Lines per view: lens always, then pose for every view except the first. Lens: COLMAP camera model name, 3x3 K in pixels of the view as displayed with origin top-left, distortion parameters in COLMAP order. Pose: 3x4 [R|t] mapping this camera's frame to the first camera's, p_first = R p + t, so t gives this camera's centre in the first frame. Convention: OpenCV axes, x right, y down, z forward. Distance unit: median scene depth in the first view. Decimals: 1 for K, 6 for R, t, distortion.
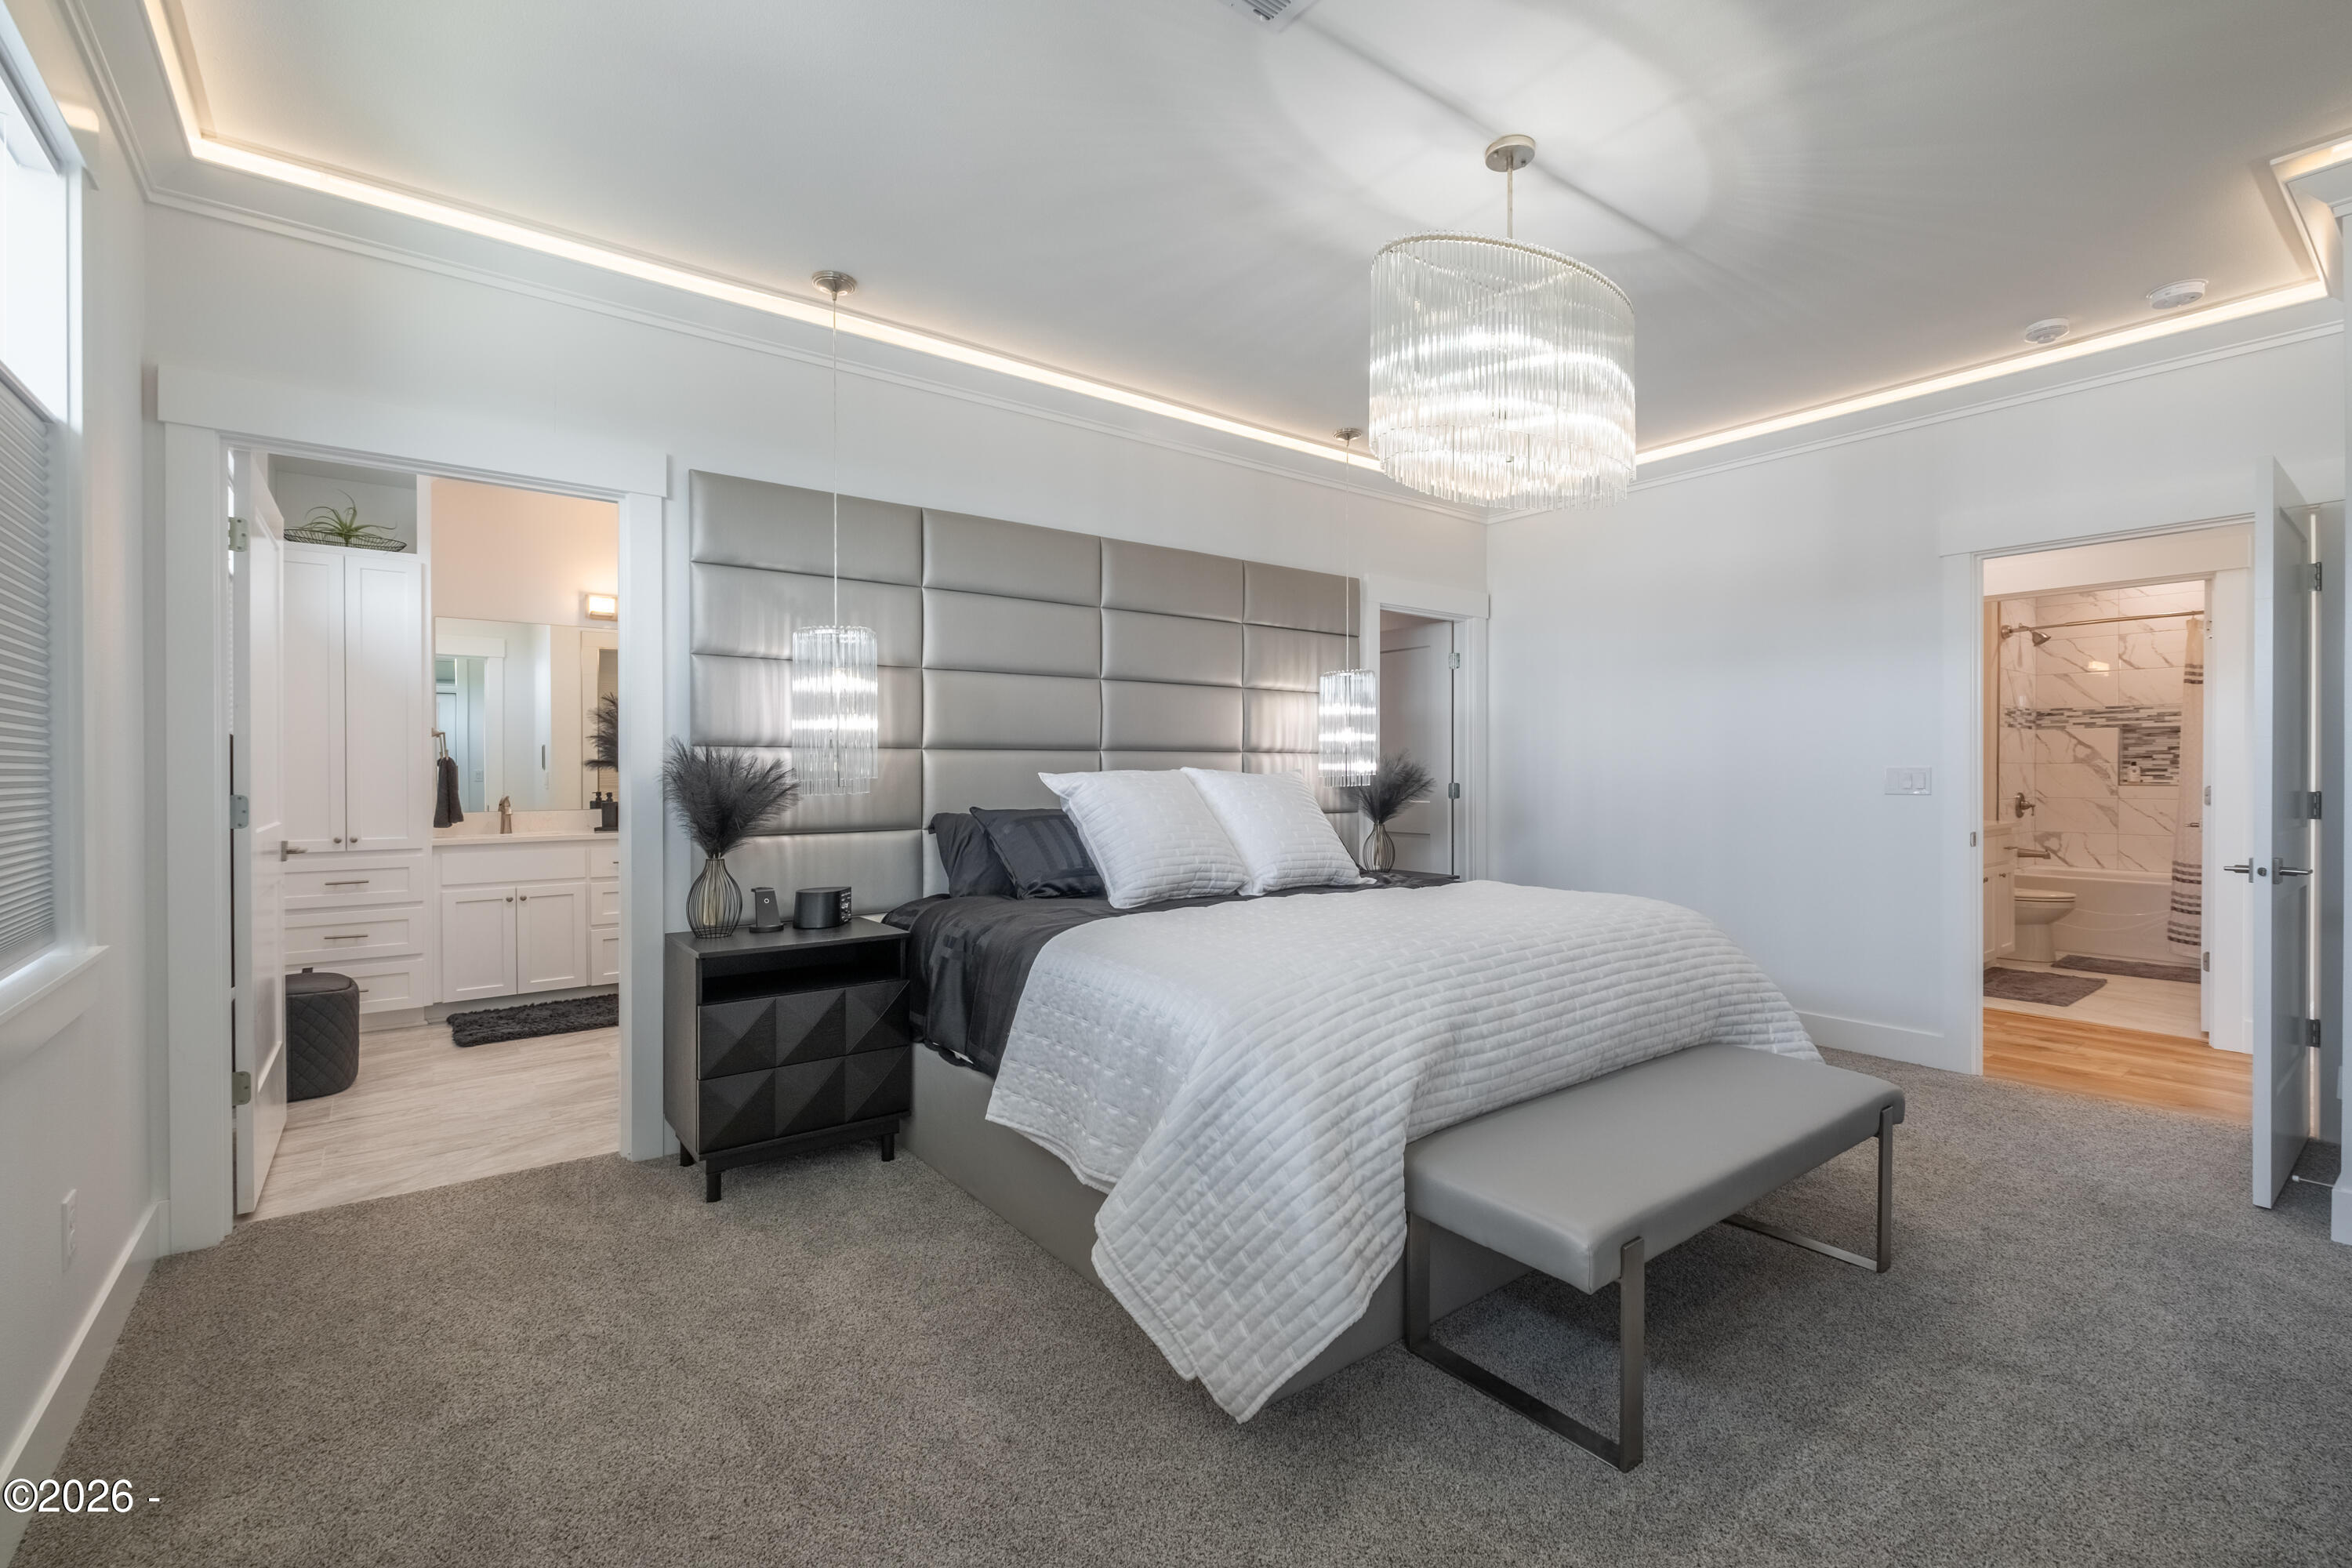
lens RADIAL K [[1021.1, 0, 1174.8], [0, 1021.1, 769.1], [0, 0, 1]] dist [-0.001981, -0.000118]
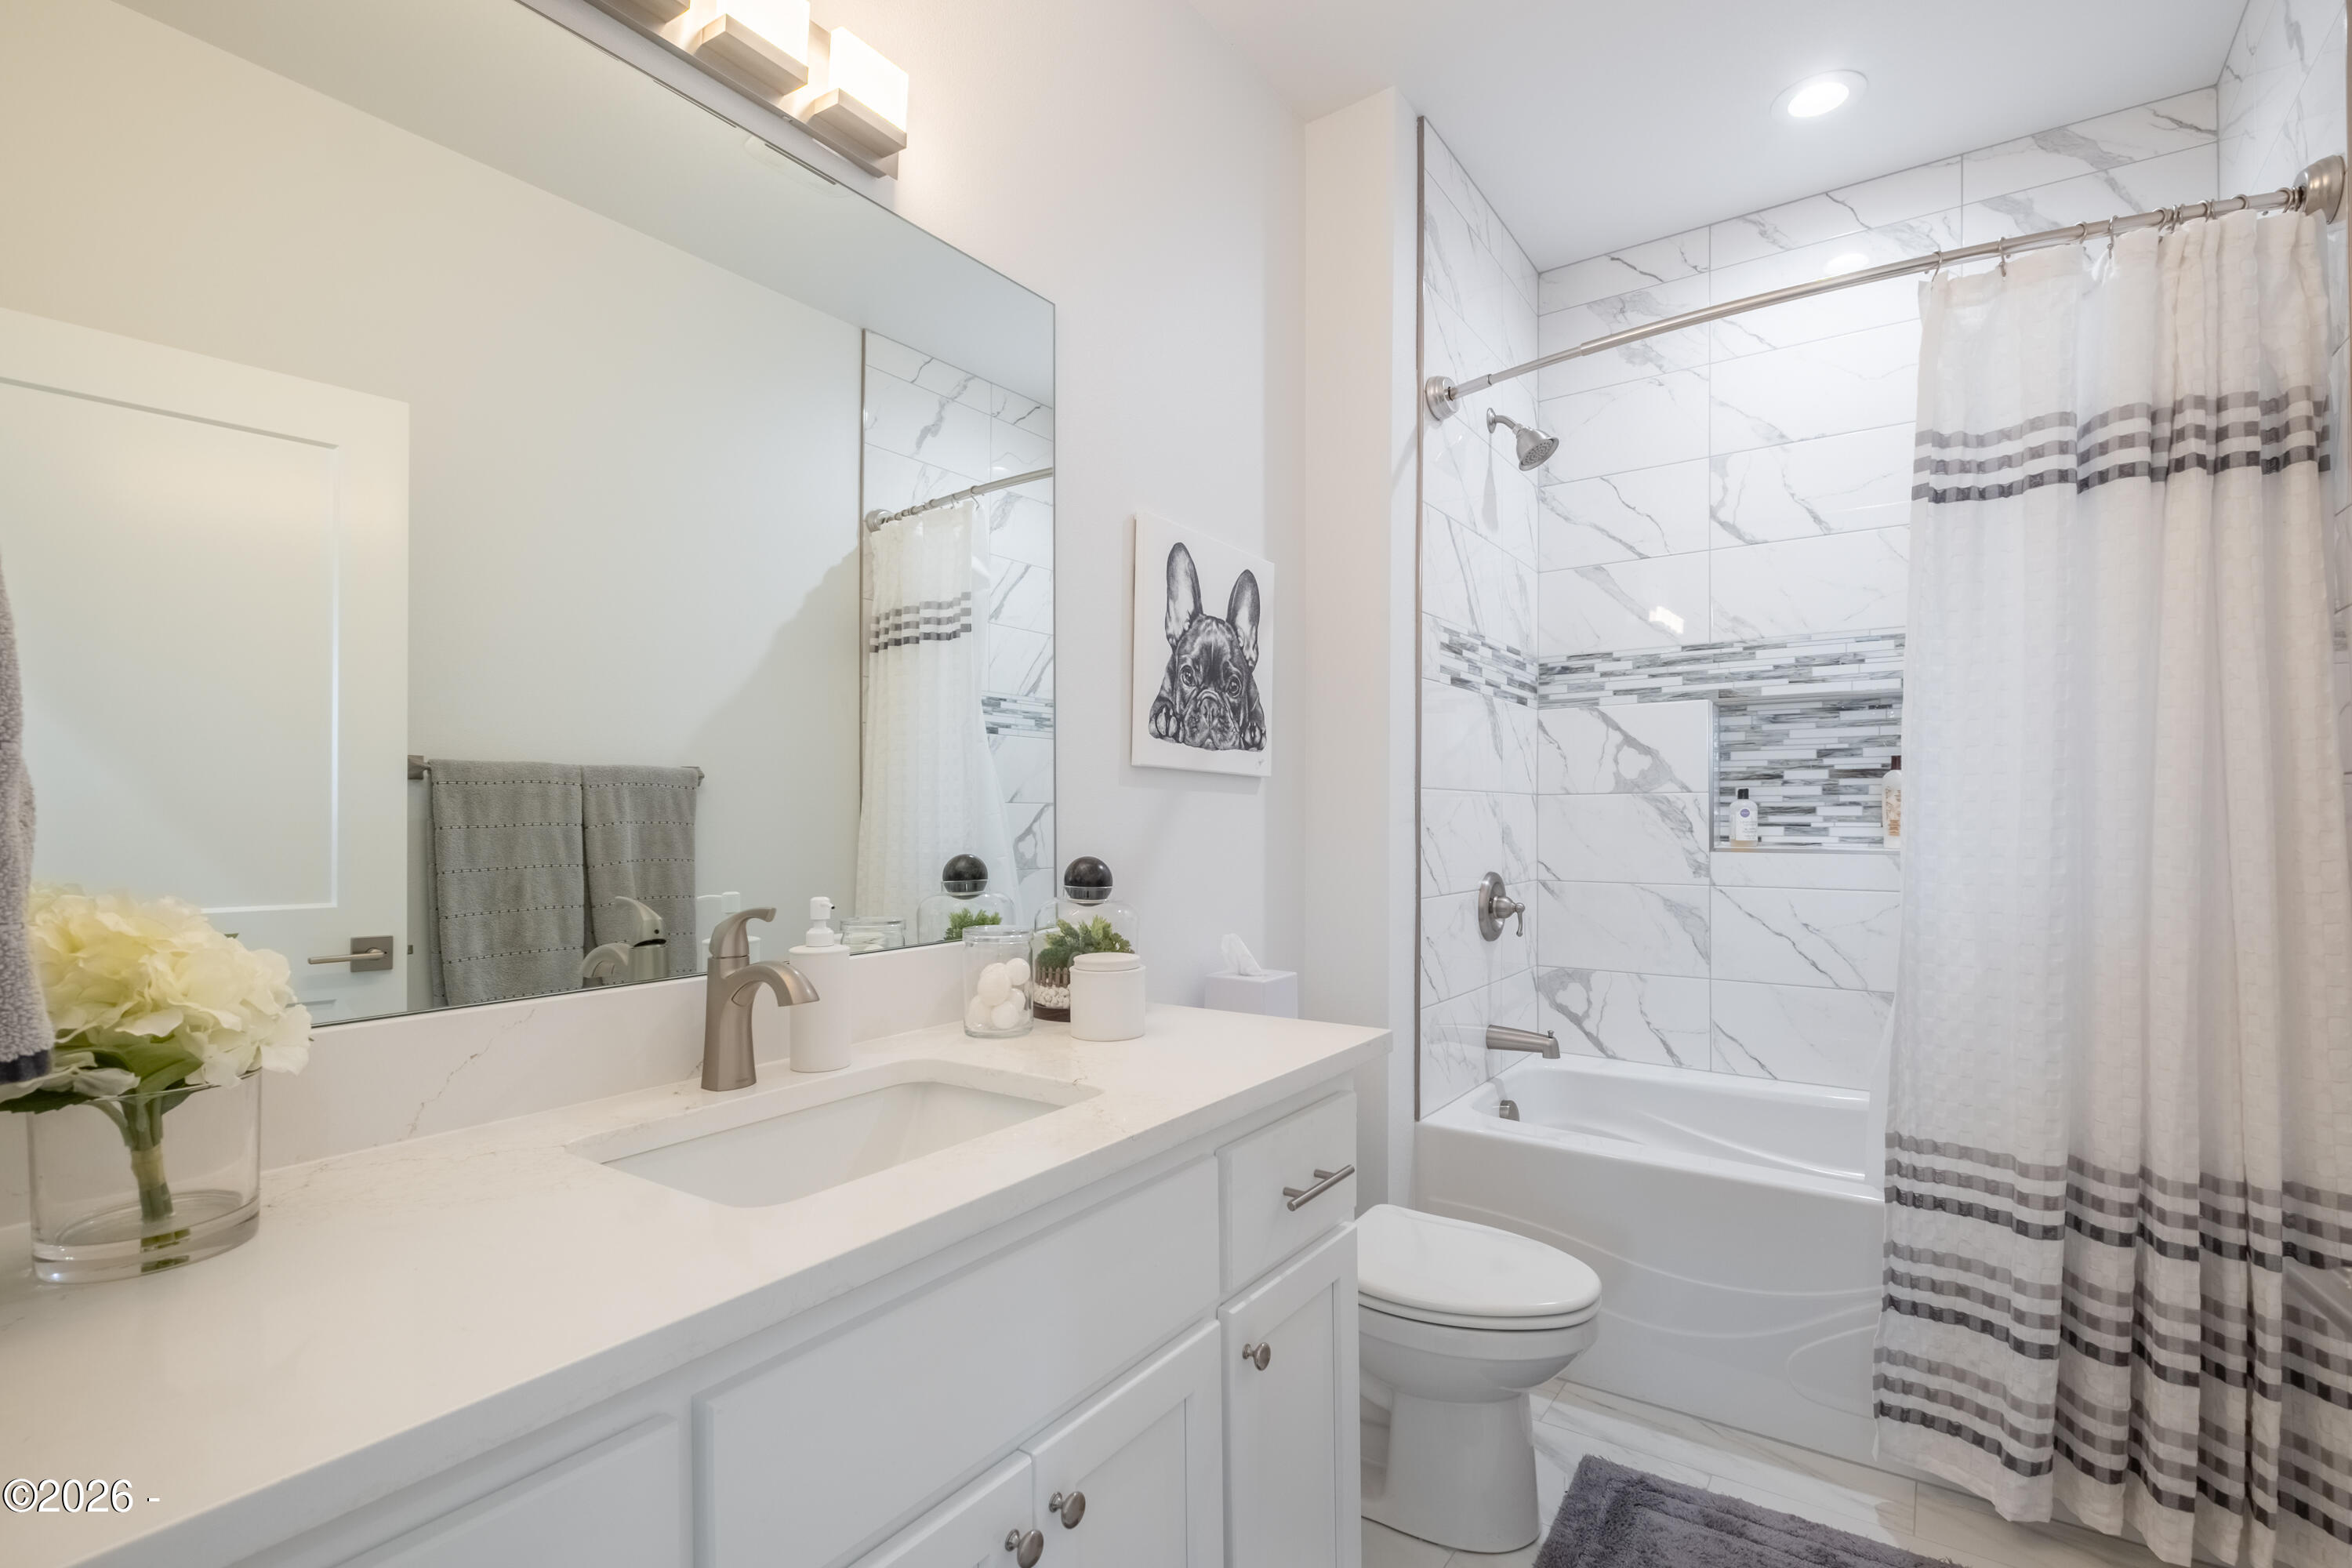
lens RADIAL K [[1069.6, 0, 1177.4], [0, 1069.6, 800.4], [0, 0, 1]] dist [0.004854, -0.002639]
pose [[0.953328, 0.006185, 0.301873, 0.614536], [-0.001723, 0.999885, -0.015046, 0.003384], [-0.301932, 0.013823, 0.953229, 0.678175]]
